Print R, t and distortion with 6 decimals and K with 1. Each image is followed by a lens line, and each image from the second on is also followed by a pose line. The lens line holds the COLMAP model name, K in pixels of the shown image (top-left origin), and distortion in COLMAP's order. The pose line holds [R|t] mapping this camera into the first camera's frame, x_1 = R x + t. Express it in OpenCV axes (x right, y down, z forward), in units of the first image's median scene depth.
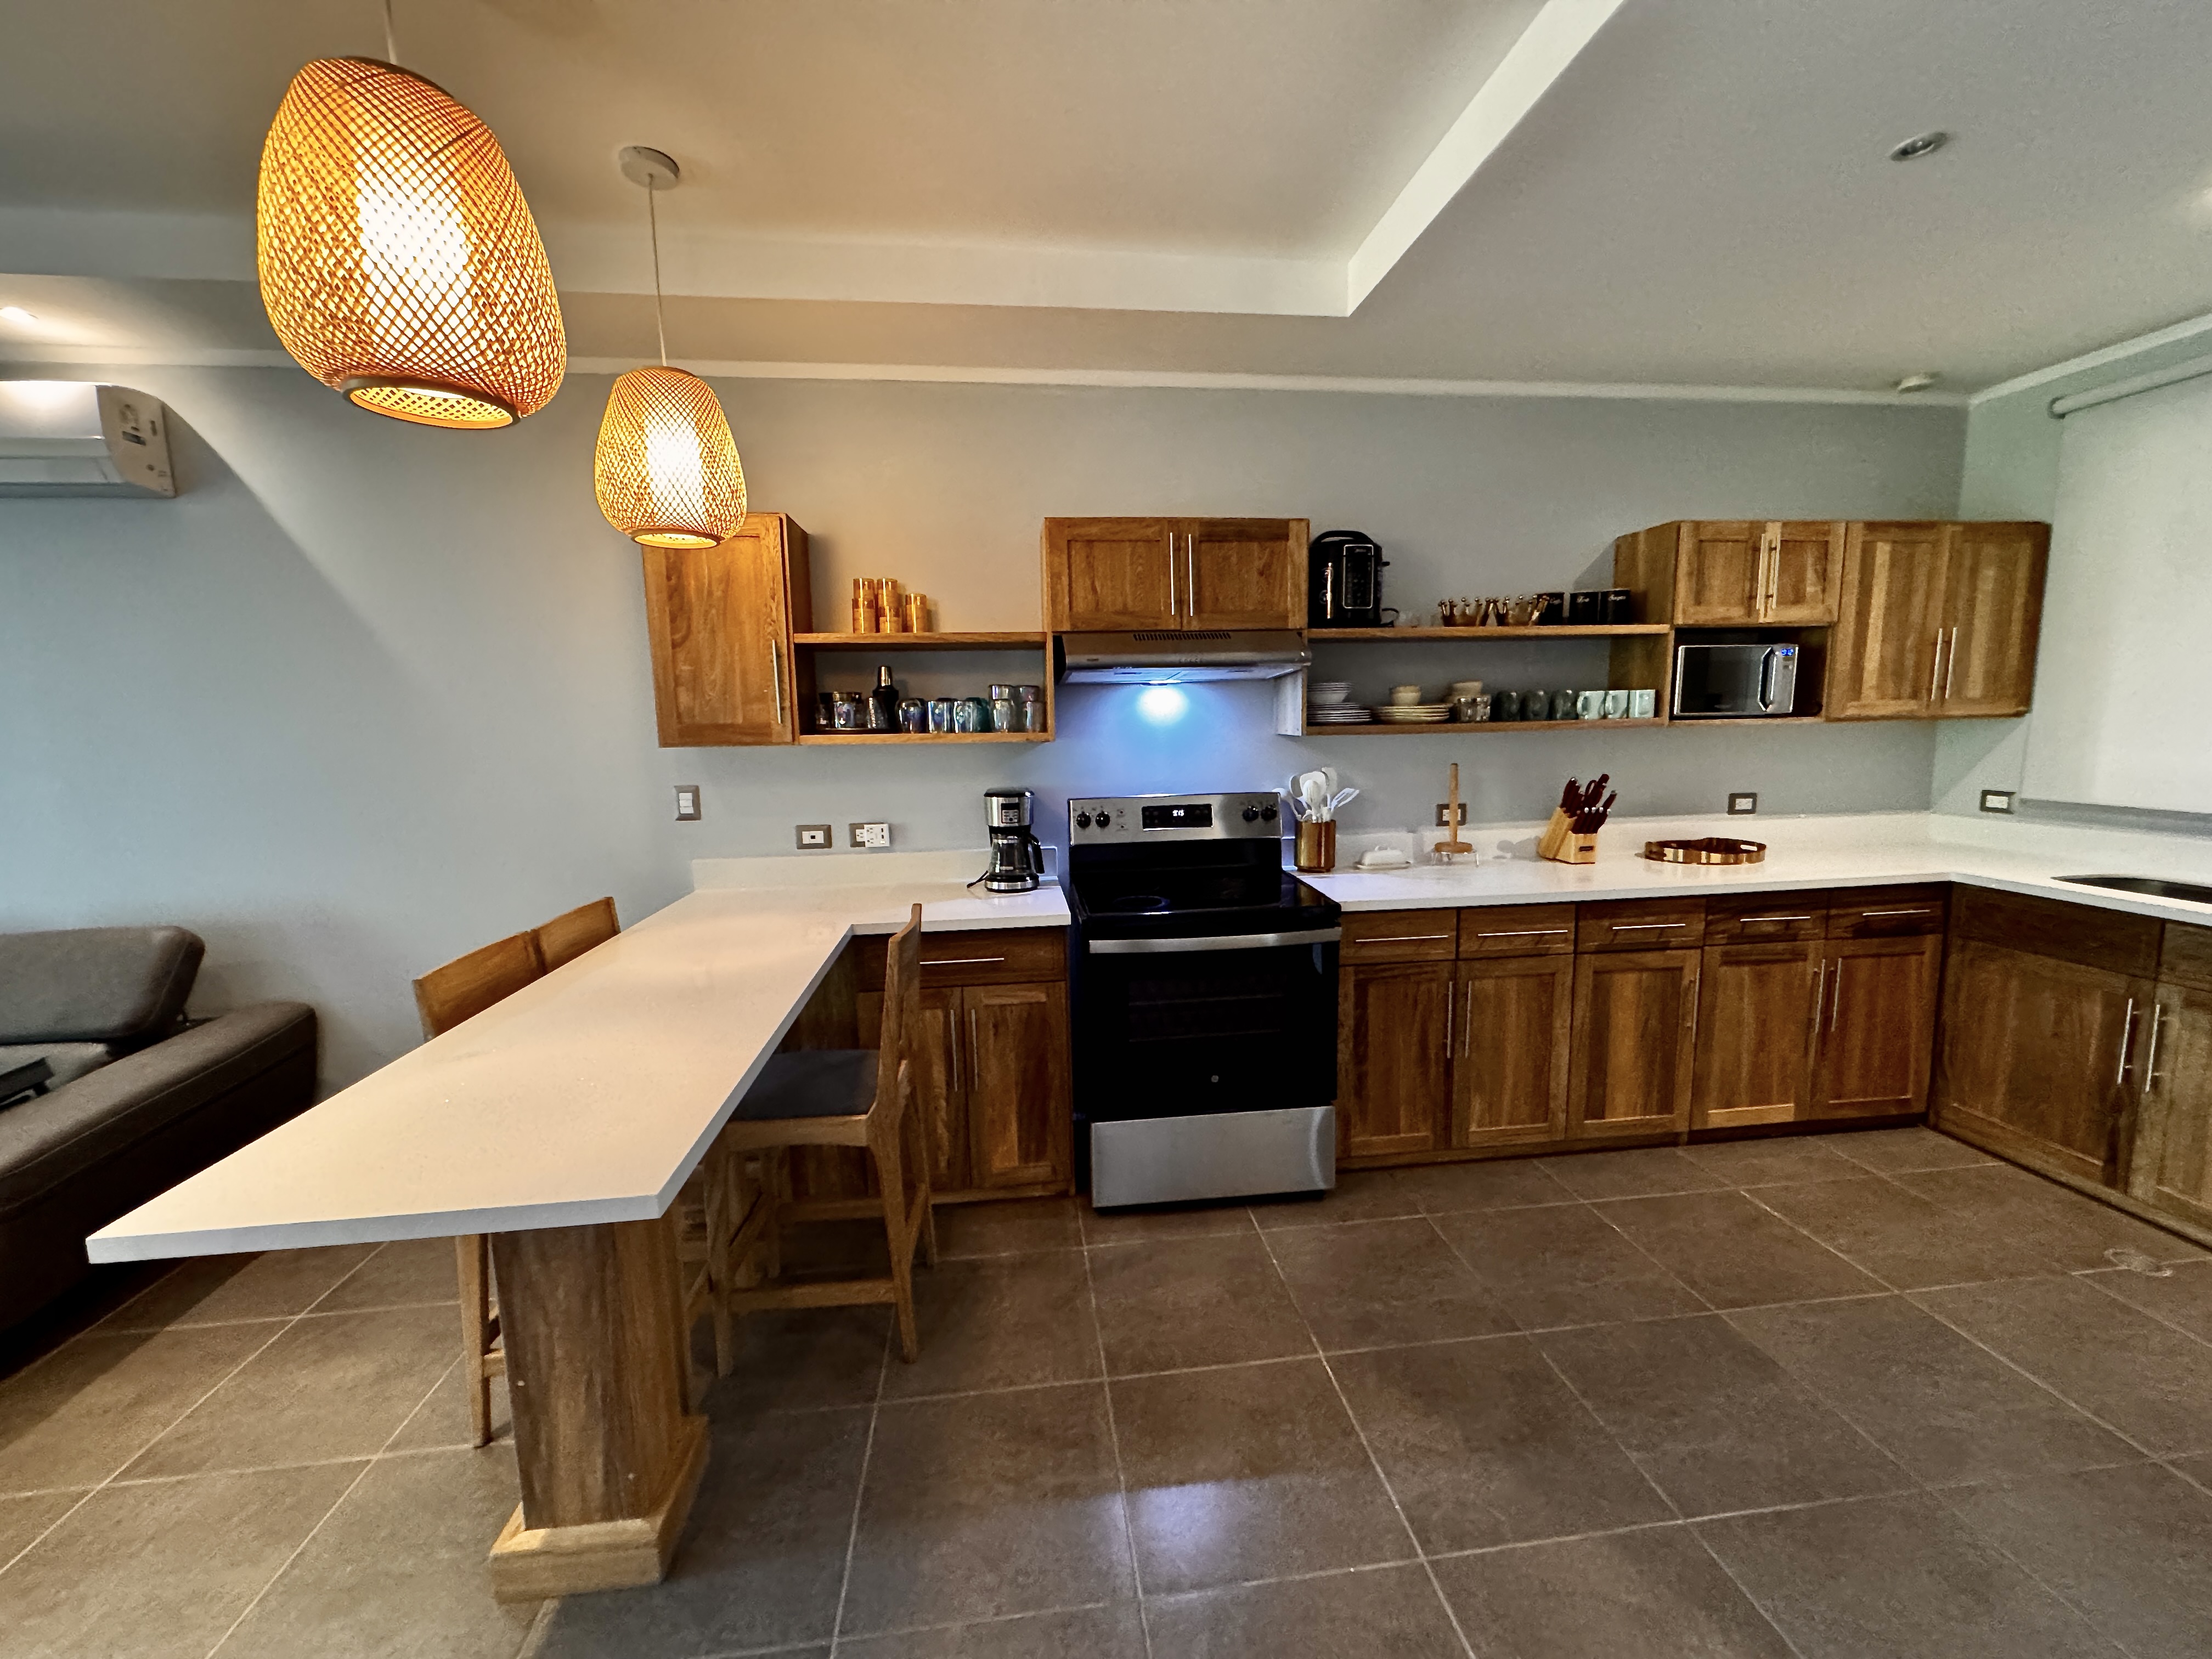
lens RADIAL K [[893.7, 0, 1106.0], [0, 893.7, 829.5], [0, 0, 1]] dist [-0.002540, 0.000101]
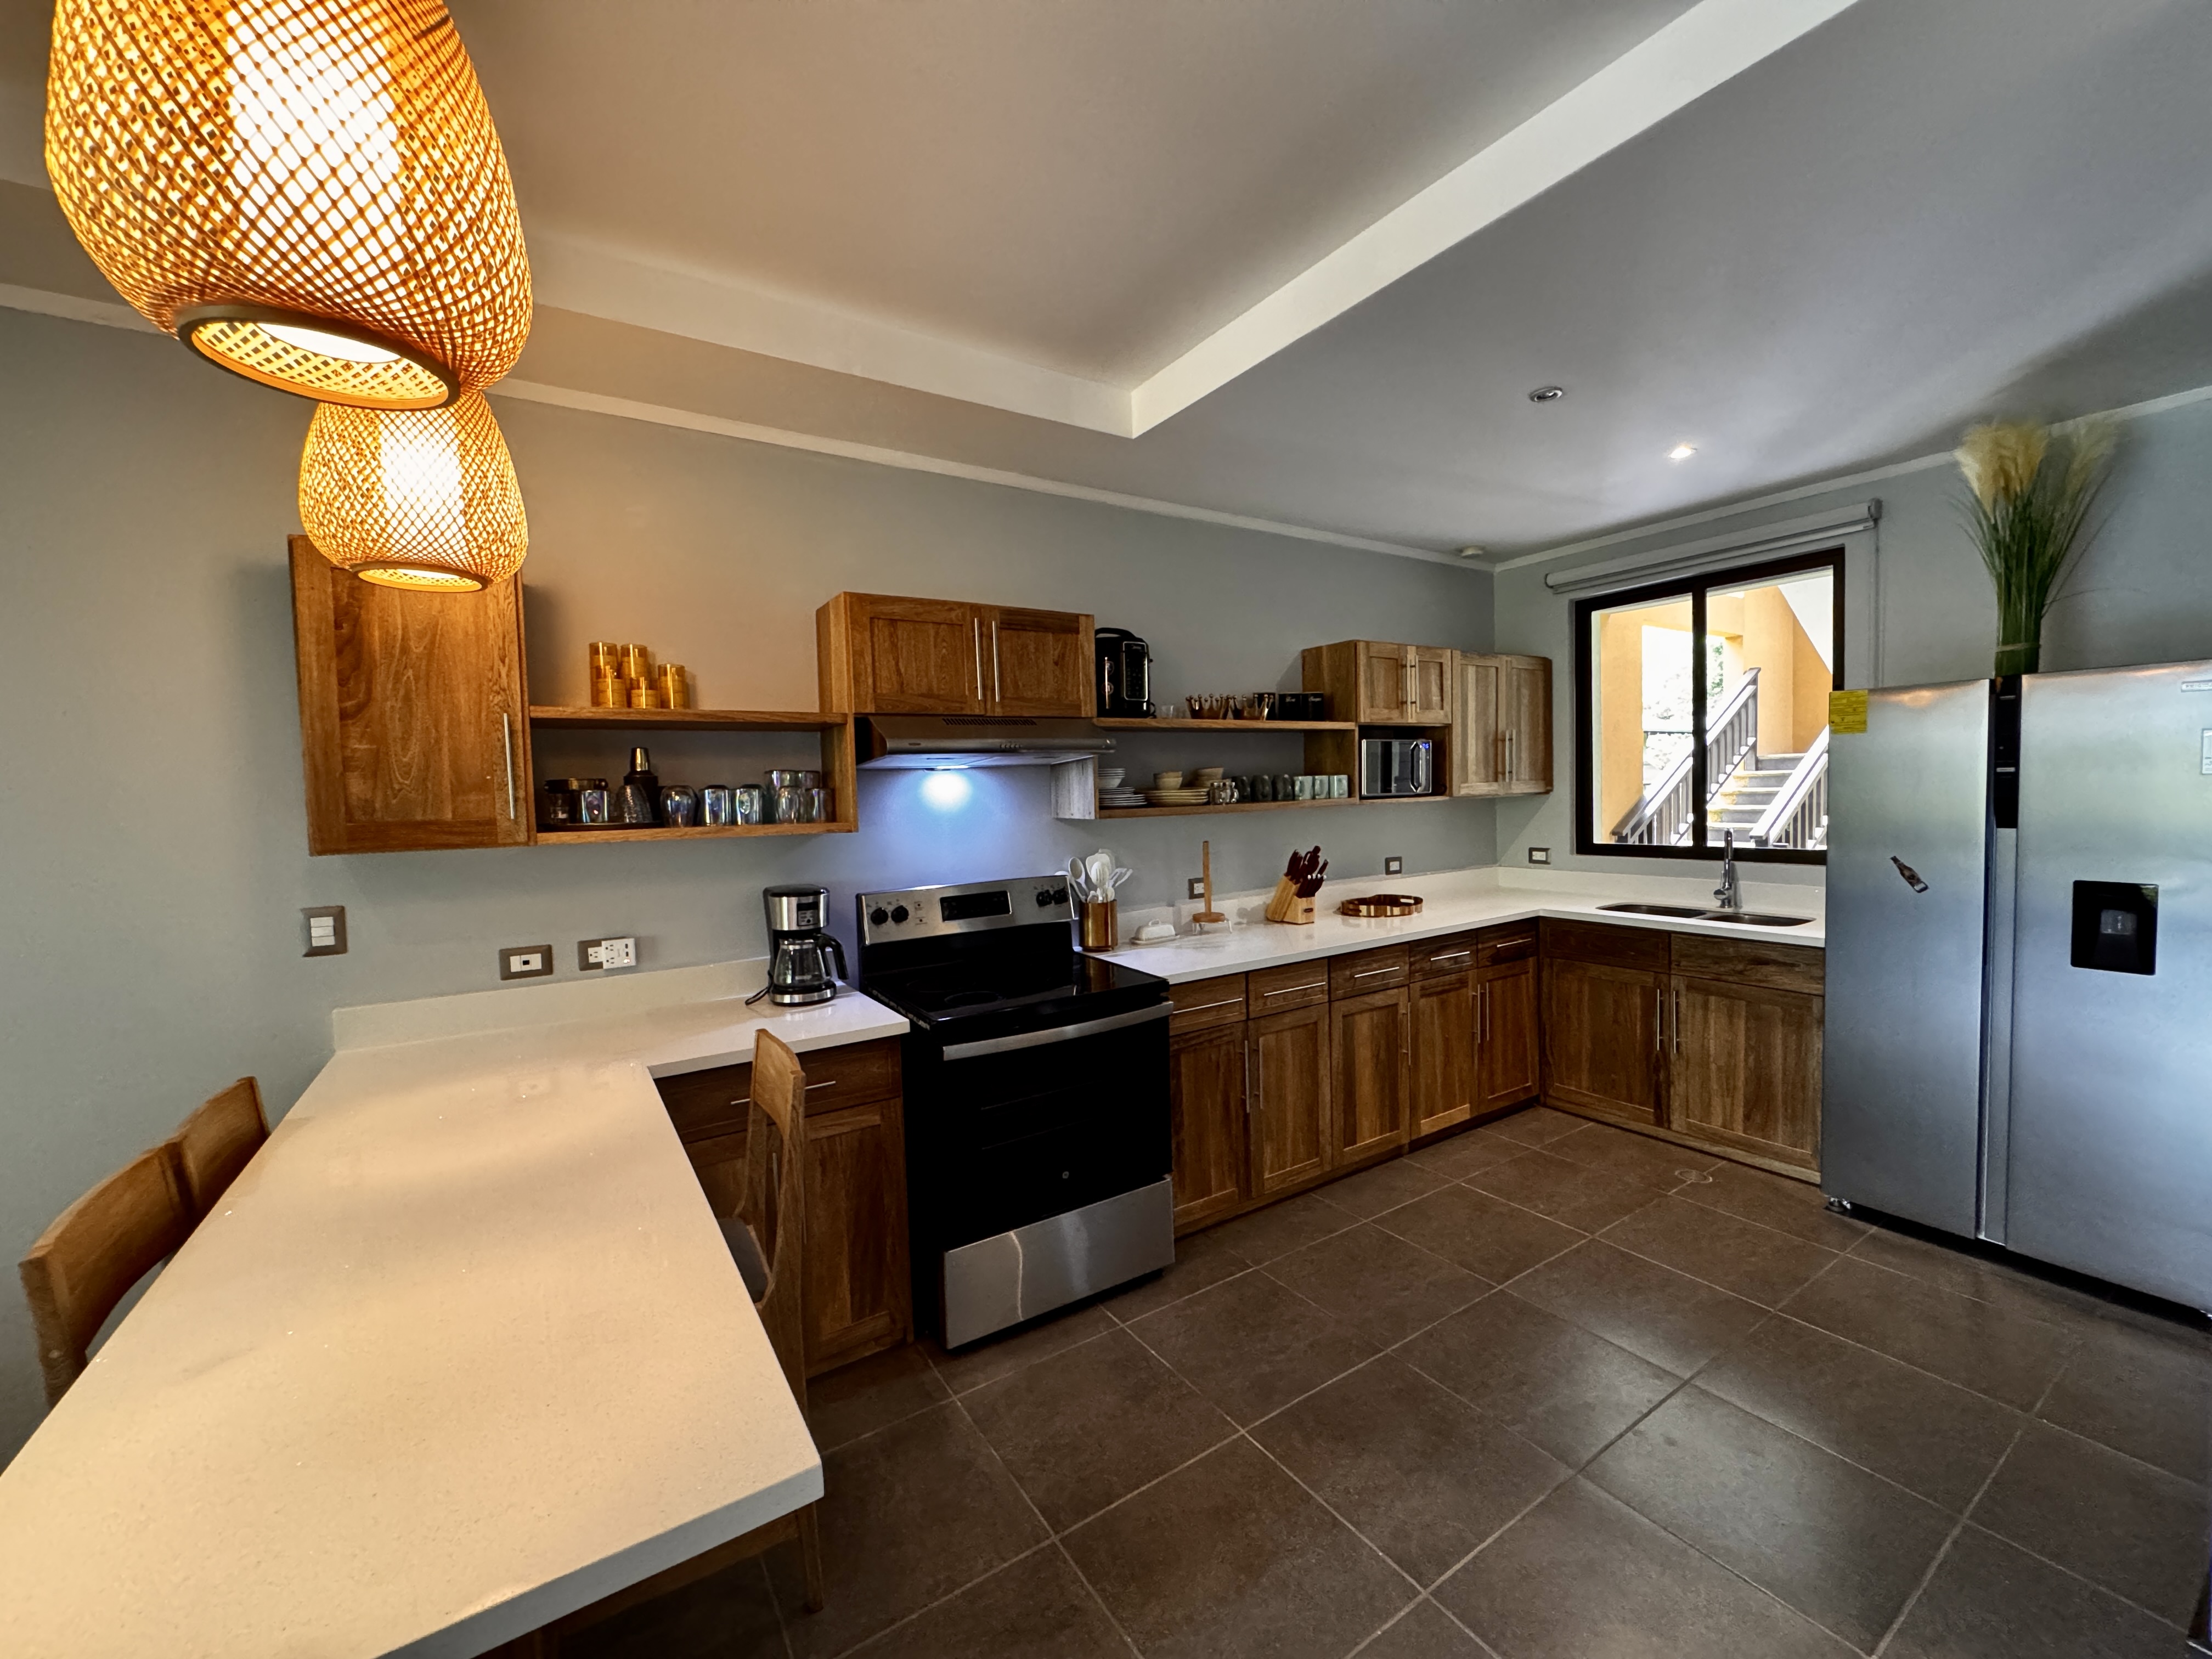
lens RADIAL K [[894.2, 0, 1113.4], [0, 894.2, 827.4], [0, 0, 1]] dist [-0.003051, 0.000011]
pose [[0.894640, -0.026517, 0.446000, -0.225809], [0.068827, 0.994501, -0.078934, -0.012808], [-0.441454, 0.101314, 0.891546, 0.070845]]
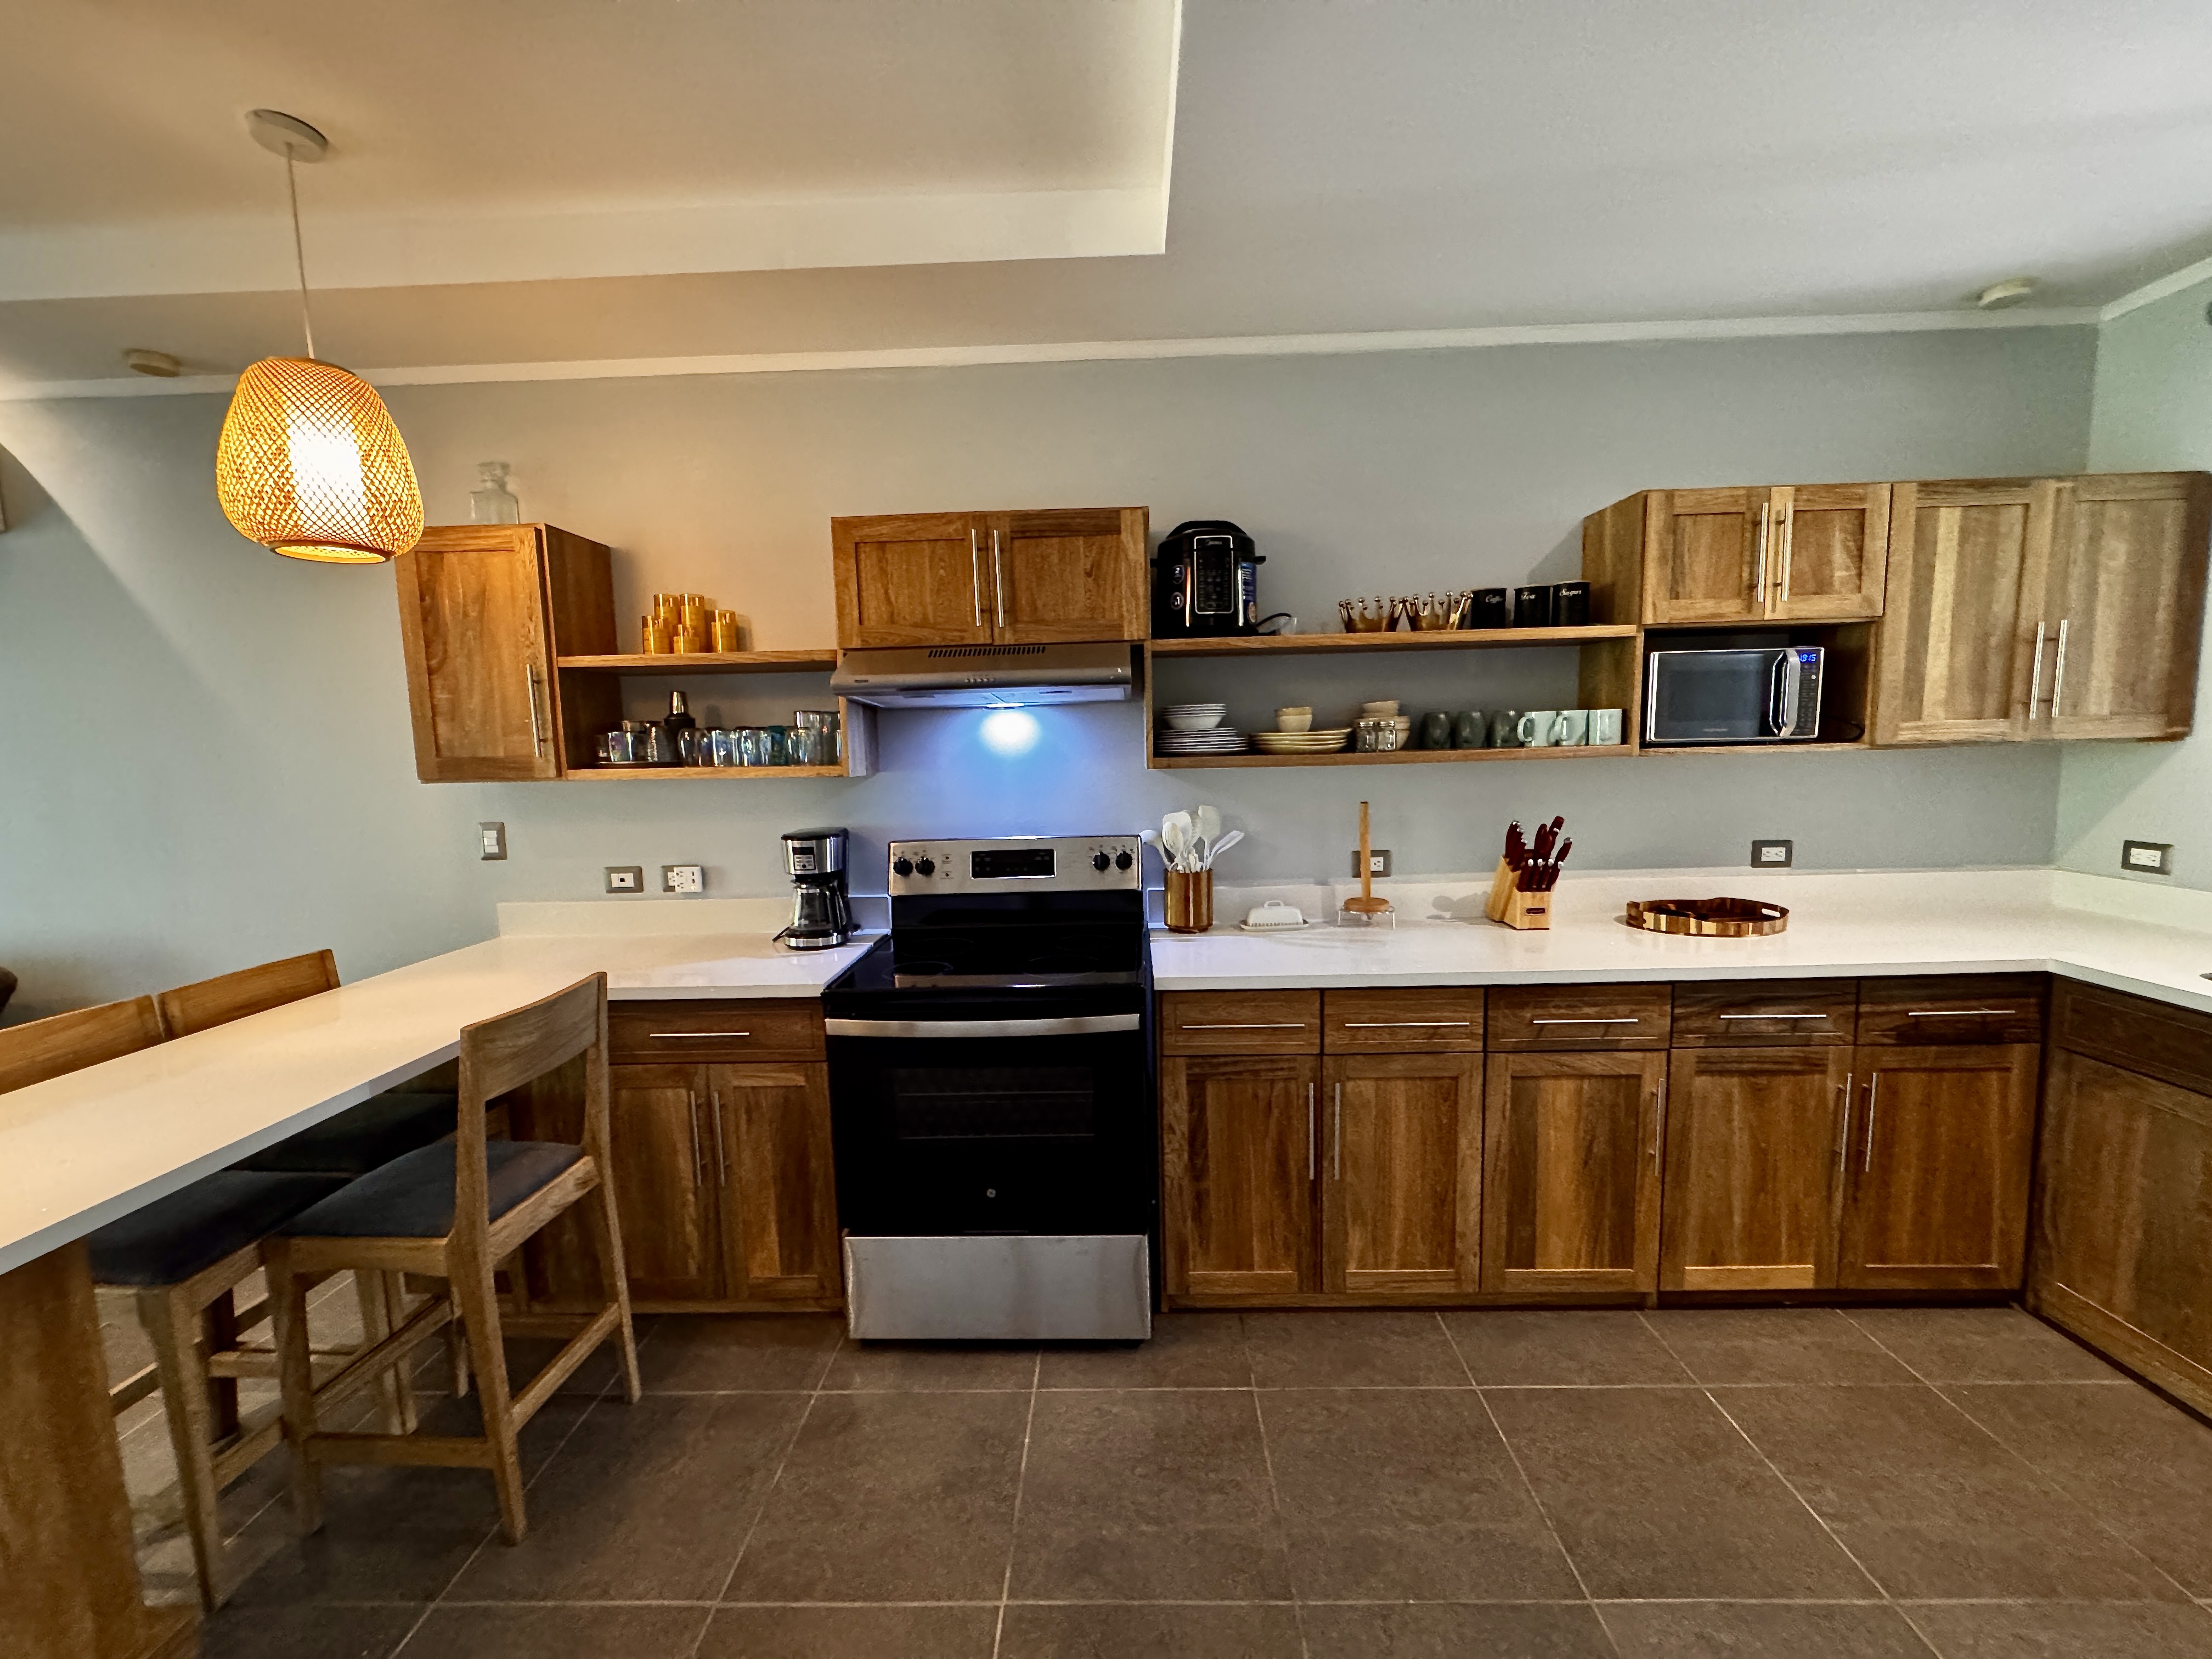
lens RADIAL K [[893.7, 0, 1106.0], [0, 893.7, 829.5], [0, 0, 1]] dist [-0.002540, 0.000101]
pose [[0.989723, 0.009738, -0.142669, 0.302618], [-0.012758, 0.999713, -0.020266, -0.032512], [0.142431, 0.021878, 0.989563, 0.182444]]
